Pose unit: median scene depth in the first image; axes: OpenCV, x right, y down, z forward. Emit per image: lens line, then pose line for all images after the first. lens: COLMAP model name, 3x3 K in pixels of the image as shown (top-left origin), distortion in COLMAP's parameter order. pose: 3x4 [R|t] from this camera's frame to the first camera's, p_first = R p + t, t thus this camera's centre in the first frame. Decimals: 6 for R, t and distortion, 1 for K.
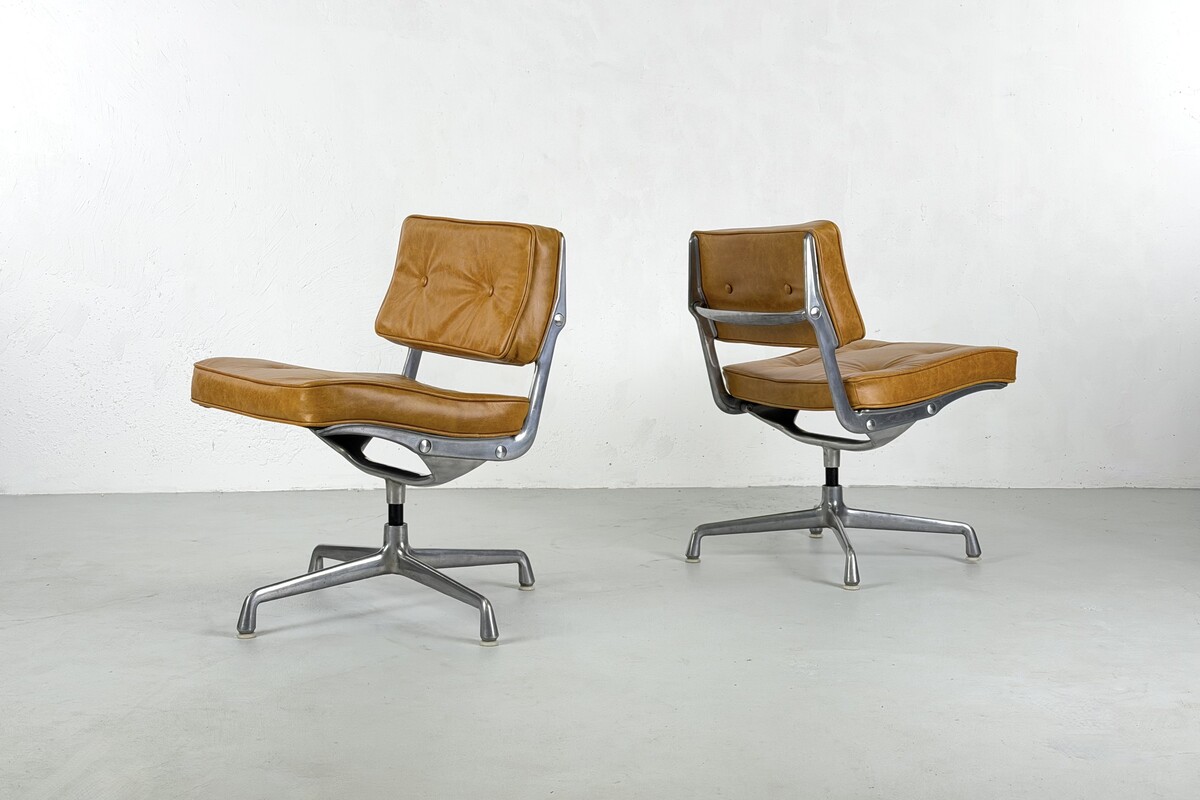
lens RADIAL K [[1706.8, 0, 606.2], [0, 1706.8, 399.8], [0, 0, 1]] dist [0.145879, 0.067614]
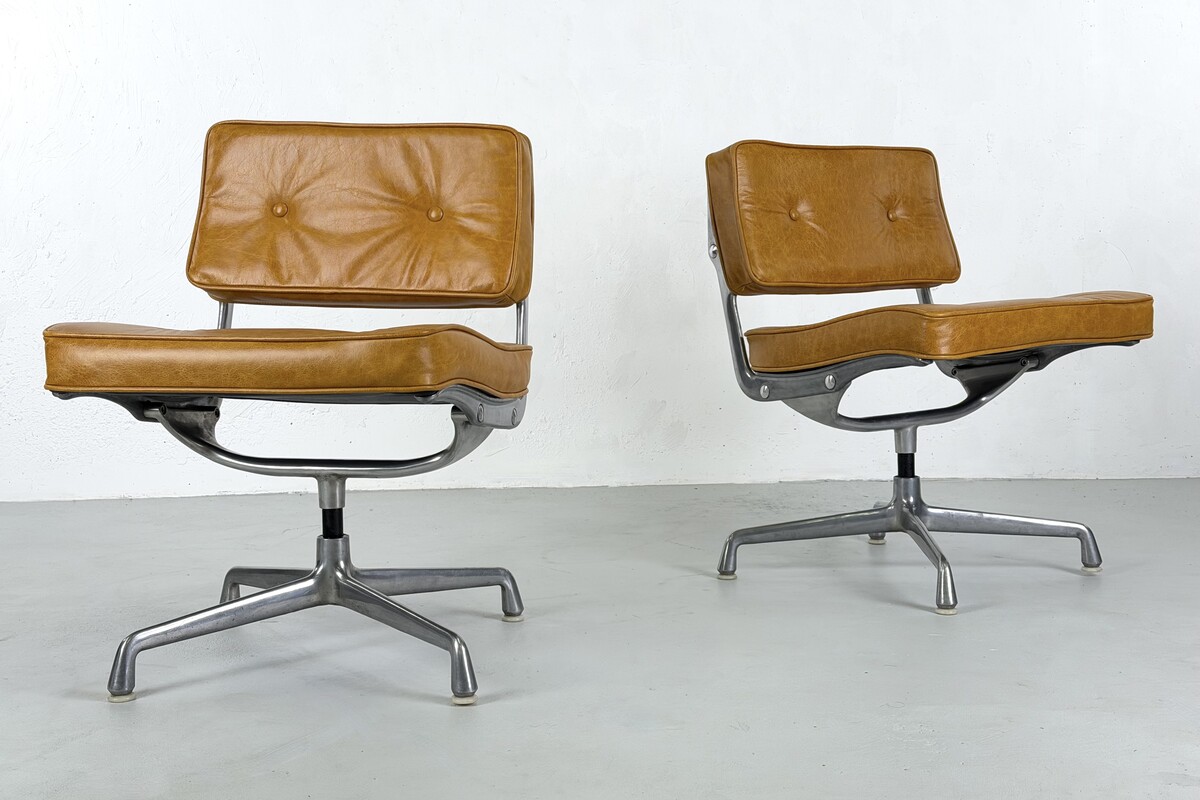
lens RADIAL K [[1700.3, 0, 600.0], [0, 1700.3, 400.0], [0, 0, 1]] dist [0.136522, 0.039930]
pose [[0.999824, -0.014754, 0.011579, -0.016699], [0.014783, 0.999888, -0.002448, 0.017803], [-0.011542, 0.002619, 0.999930, 0.269053]]
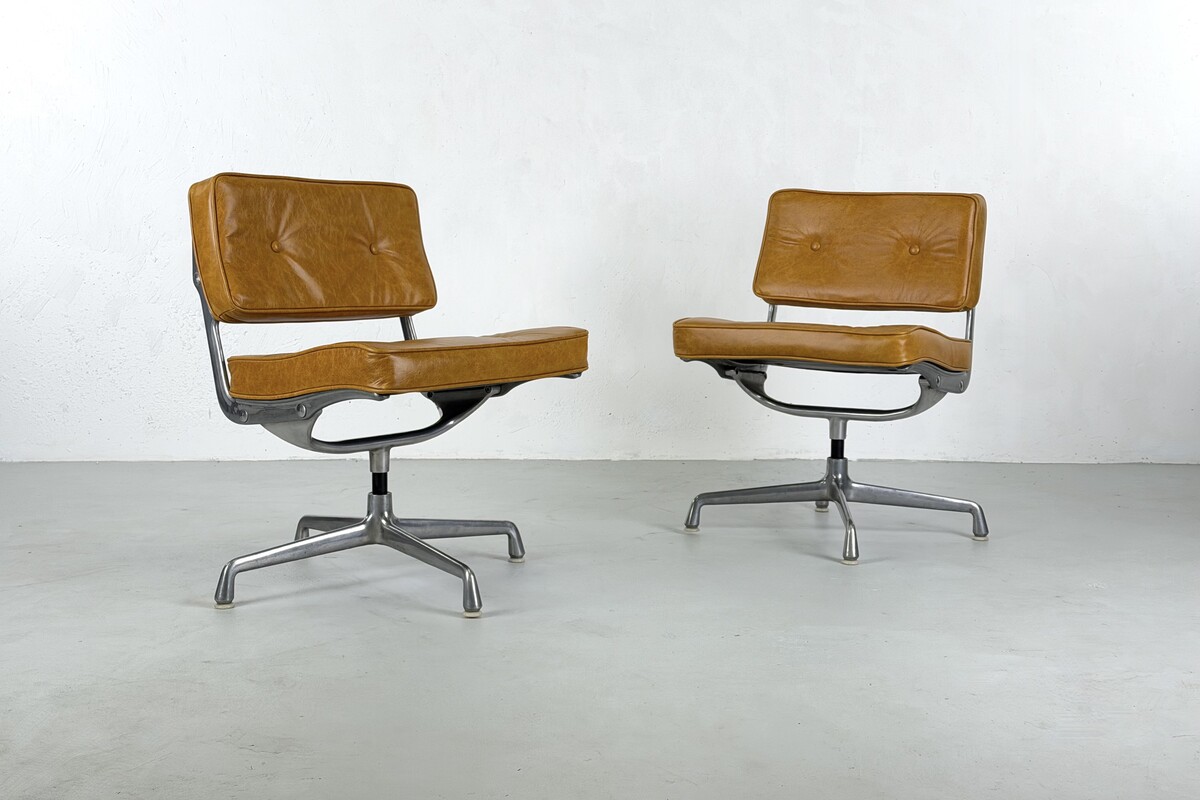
lens RADIAL K [[1706.8, 0, 606.2], [0, 1706.8, 399.8], [0, 0, 1]] dist [0.145879, 0.067614]
pose [[0.999810, 0.006706, -0.018322, 0.023310], [-0.006446, 0.999878, 0.014222, 0.004620], [0.018415, -0.014101, 0.999731, 0.028173]]
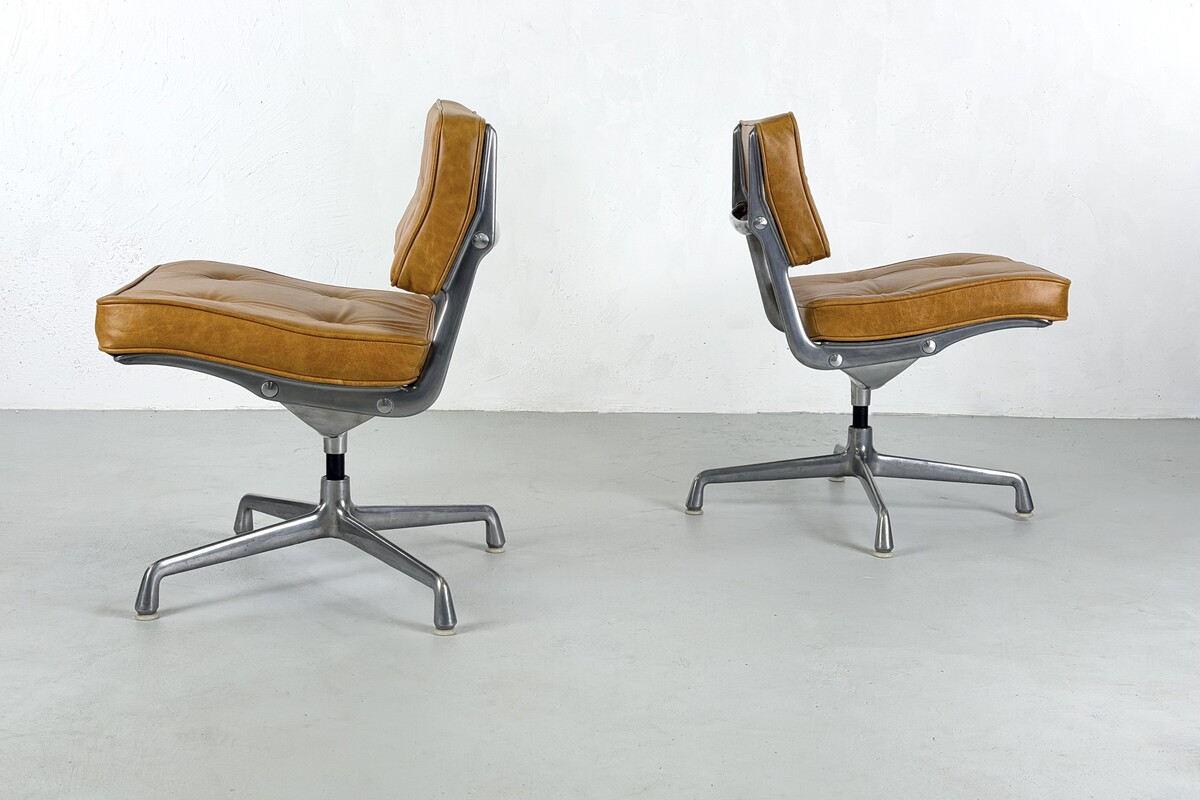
lens RADIAL K [[1706.8, 0, 606.2], [0, 1706.8, 399.8], [0, 0, 1]] dist [0.145879, 0.067614]
pose [[0.999878, 0.015436, 0.002255, 0.004805], [-0.015559, 0.997274, 0.072122, -0.026012], [-0.001135, -0.072148, 0.997393, 0.180190]]
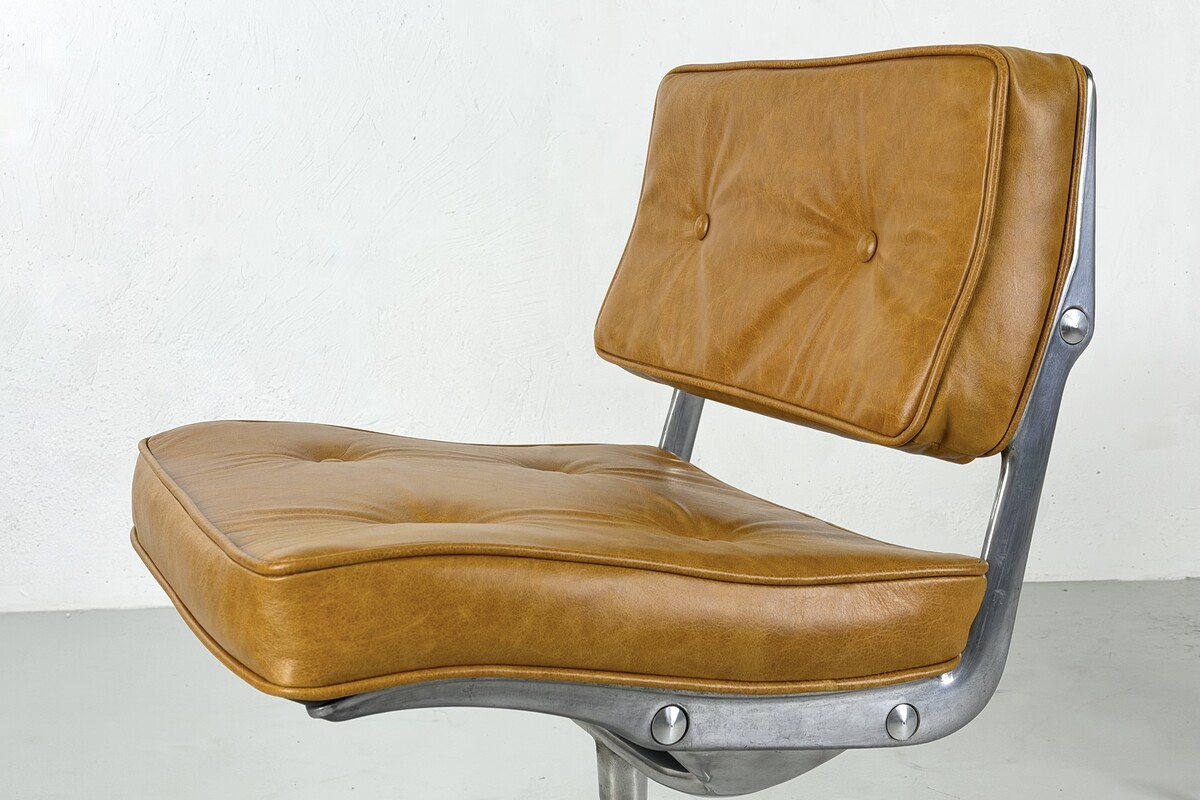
lens RADIAL K [[1706.8, 0, 606.2], [0, 1706.8, 399.8], [0, 0, 1]] dist [0.145879, 0.067614]
pose [[0.976476, -0.001764, -0.215617, -0.042876], [0.007646, 0.999621, 0.026449, -0.040365], [0.215489, -0.027476, 0.976120, 0.618894]]
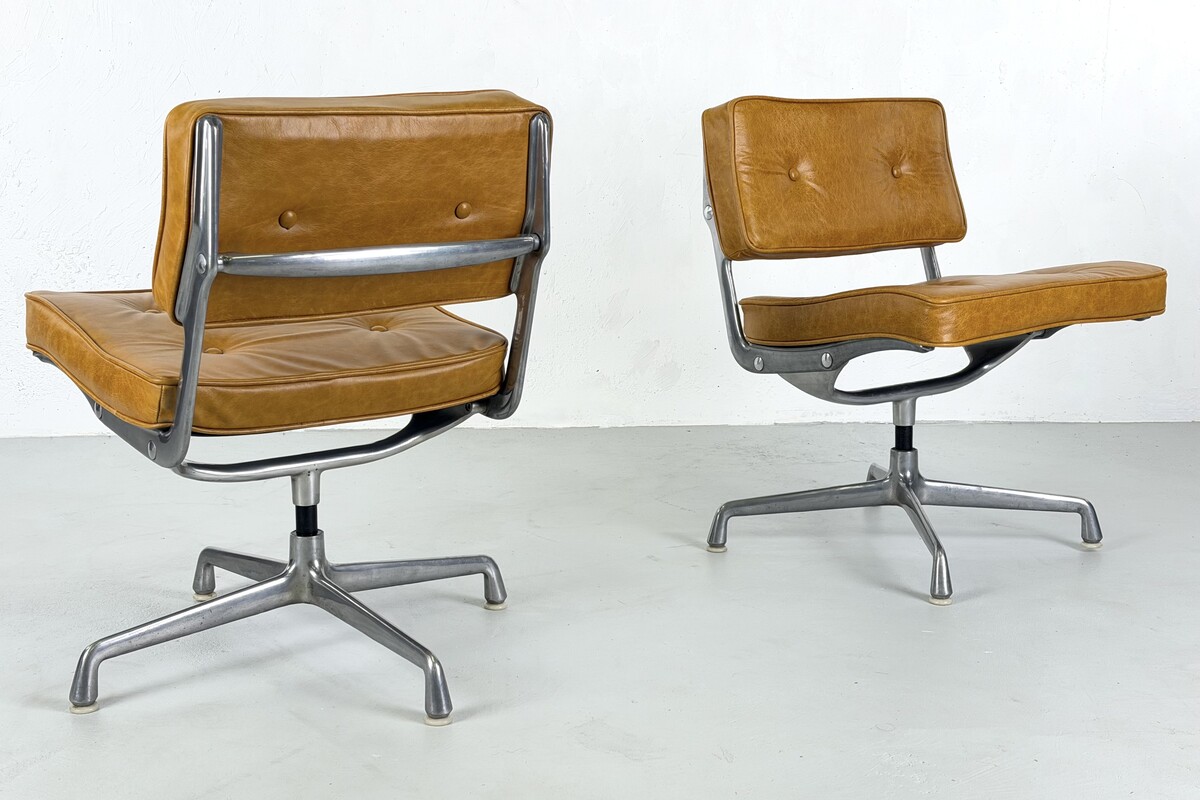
lens RADIAL K [[1691.6, 0, 603.4], [0, 1691.6, 402.2], [0, 0, 1]] dist [0.169731, -0.058369]
pose [[0.999919, -0.005073, 0.011698, -0.008962], [0.004050, 0.996300, 0.085854, -0.040112], [-0.012090, -0.085800, 0.996239, 0.305274]]
